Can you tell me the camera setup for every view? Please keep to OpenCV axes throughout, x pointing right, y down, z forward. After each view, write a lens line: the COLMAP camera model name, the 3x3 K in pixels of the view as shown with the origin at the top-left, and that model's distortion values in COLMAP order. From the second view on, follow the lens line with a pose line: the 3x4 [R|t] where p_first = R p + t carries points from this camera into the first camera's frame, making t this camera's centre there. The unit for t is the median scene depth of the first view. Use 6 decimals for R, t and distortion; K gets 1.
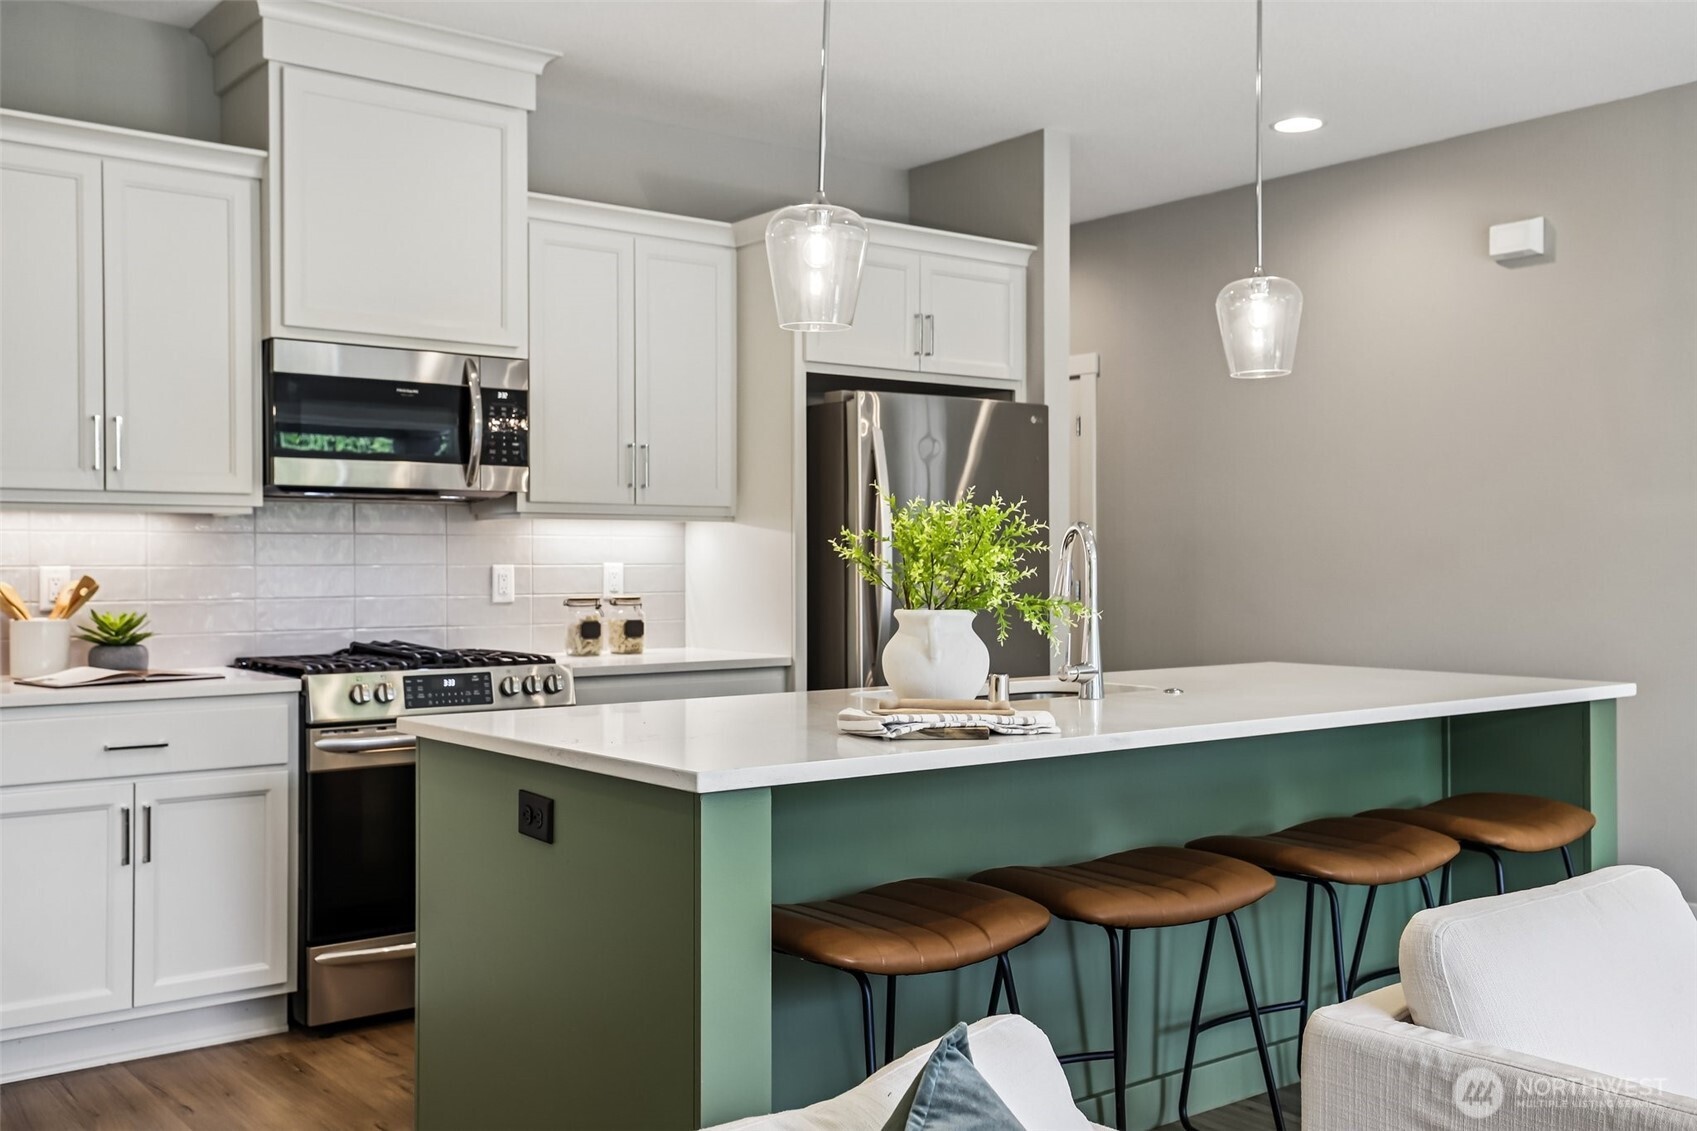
lens RADIAL K [[1584.9, 0, 848.5], [0, 1584.9, 565.5], [0, 0, 1]] dist [0.004104, 0.000841]
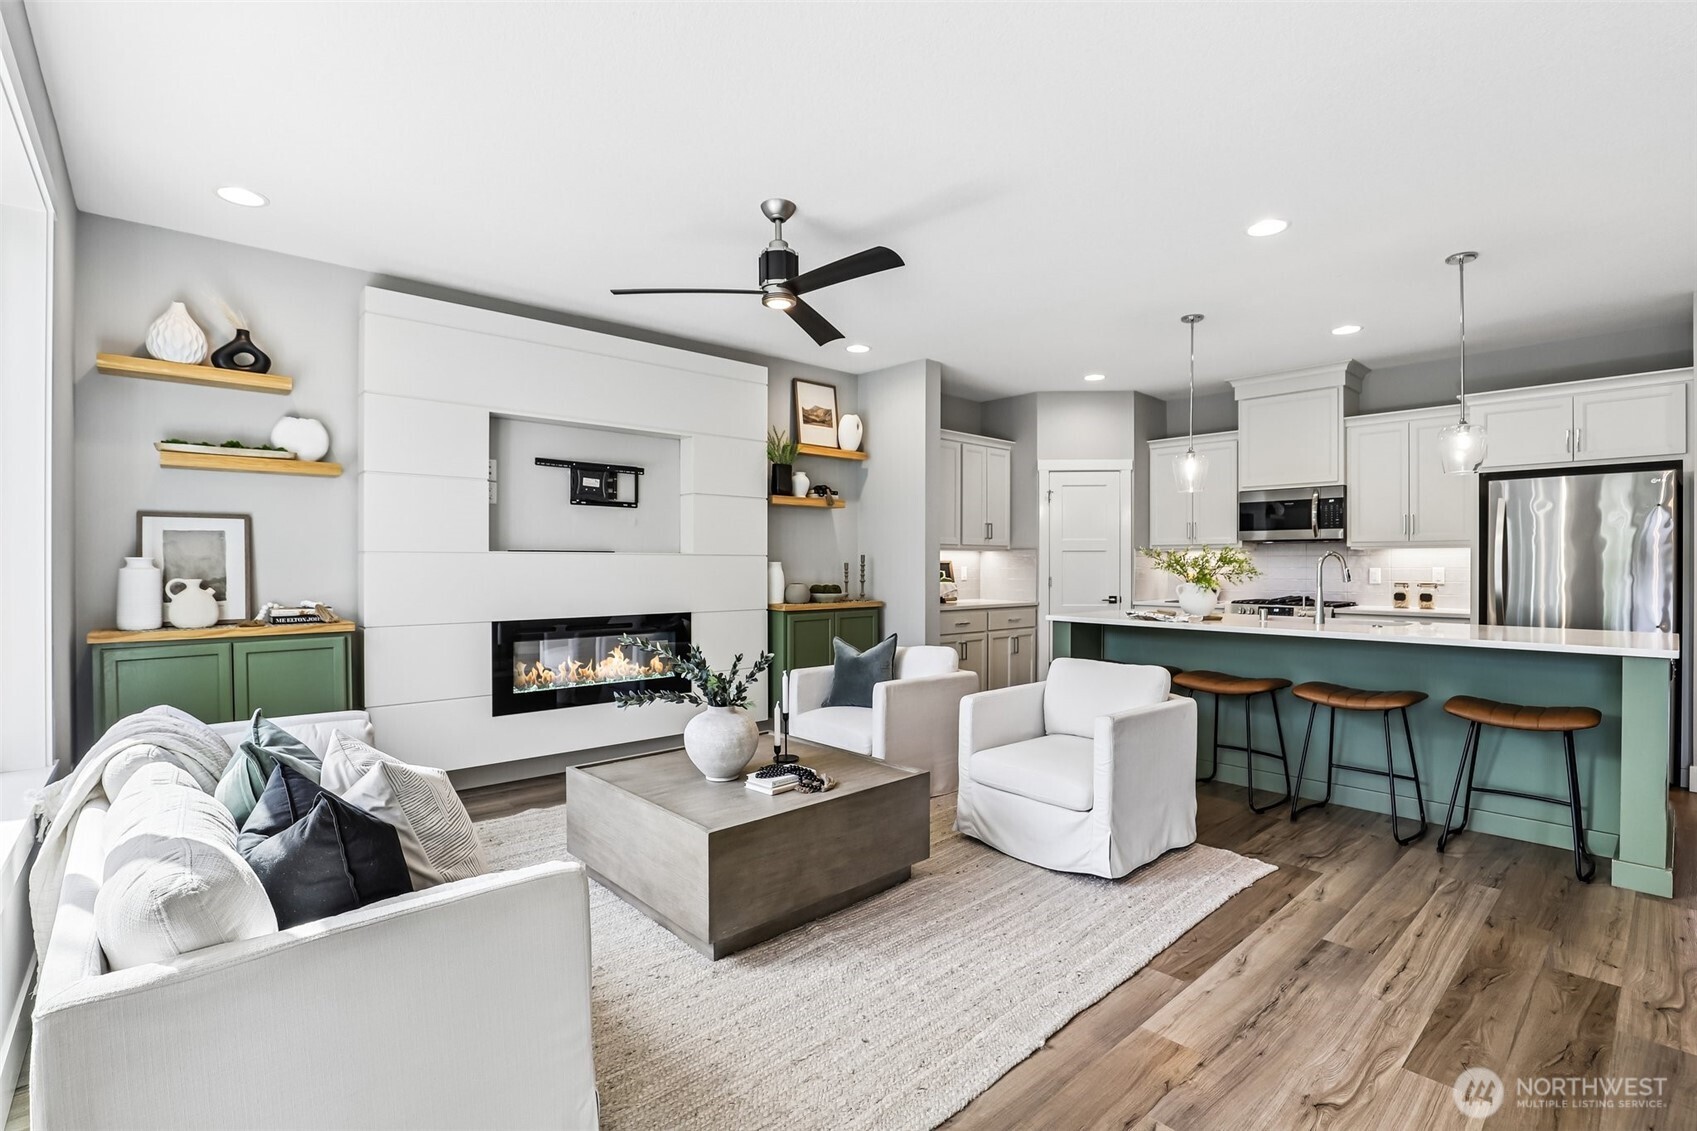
lens RADIAL K [[778.1, 0, 848.5], [0, 778.1, 565.5], [0, 0, 1]] dist [-0.015830, 0.000917]
pose [[0.078546, 0.003892, -0.996903, 0.941446], [-0.002727, 0.999989, 0.003690, -0.006405], [0.996907, 0.002428, 0.078556, 0.133217]]
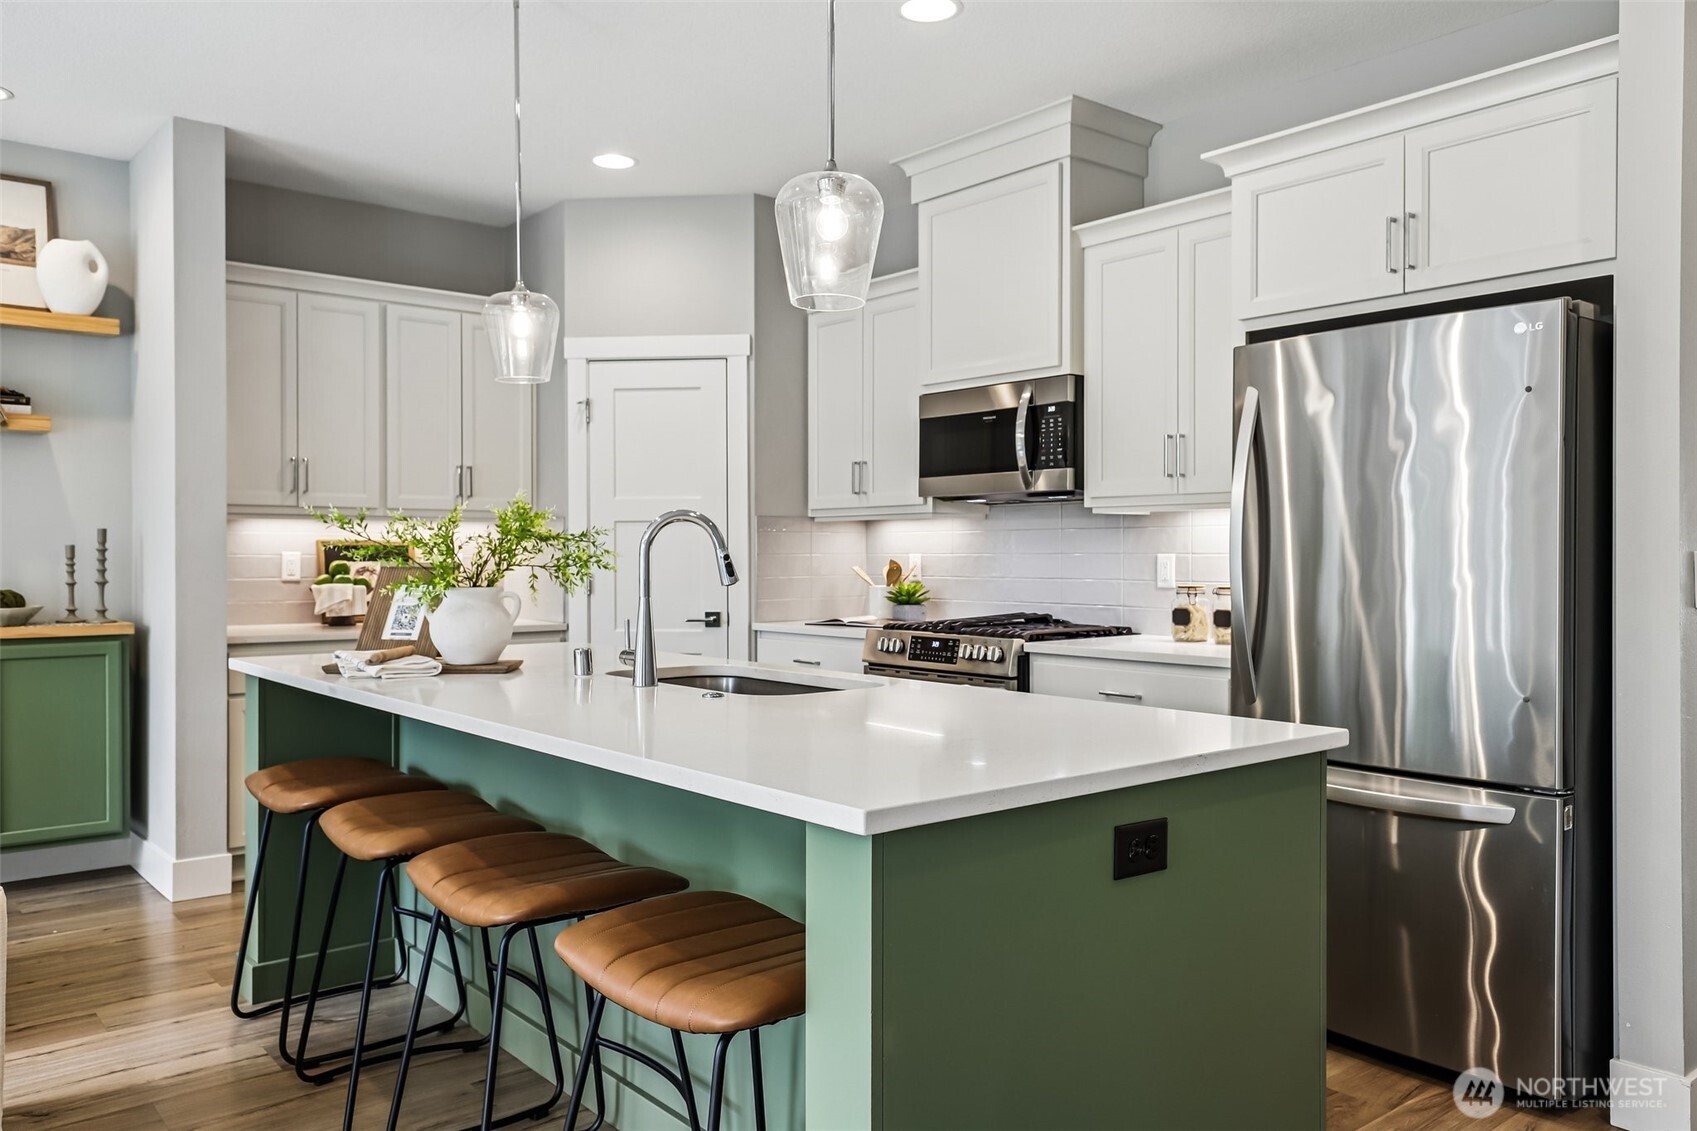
lens RADIAL K [[1249.6, 0, 848.5], [0, 1249.6, 565.5], [0, 0, 1]] dist [0.010990, -0.000420]
pose [[0.028026, 0.010427, -0.999553, 0.694239], [-0.001410, 0.999945, 0.010391, -0.000932], [0.999606, 0.001118, 0.028039, 0.813223]]
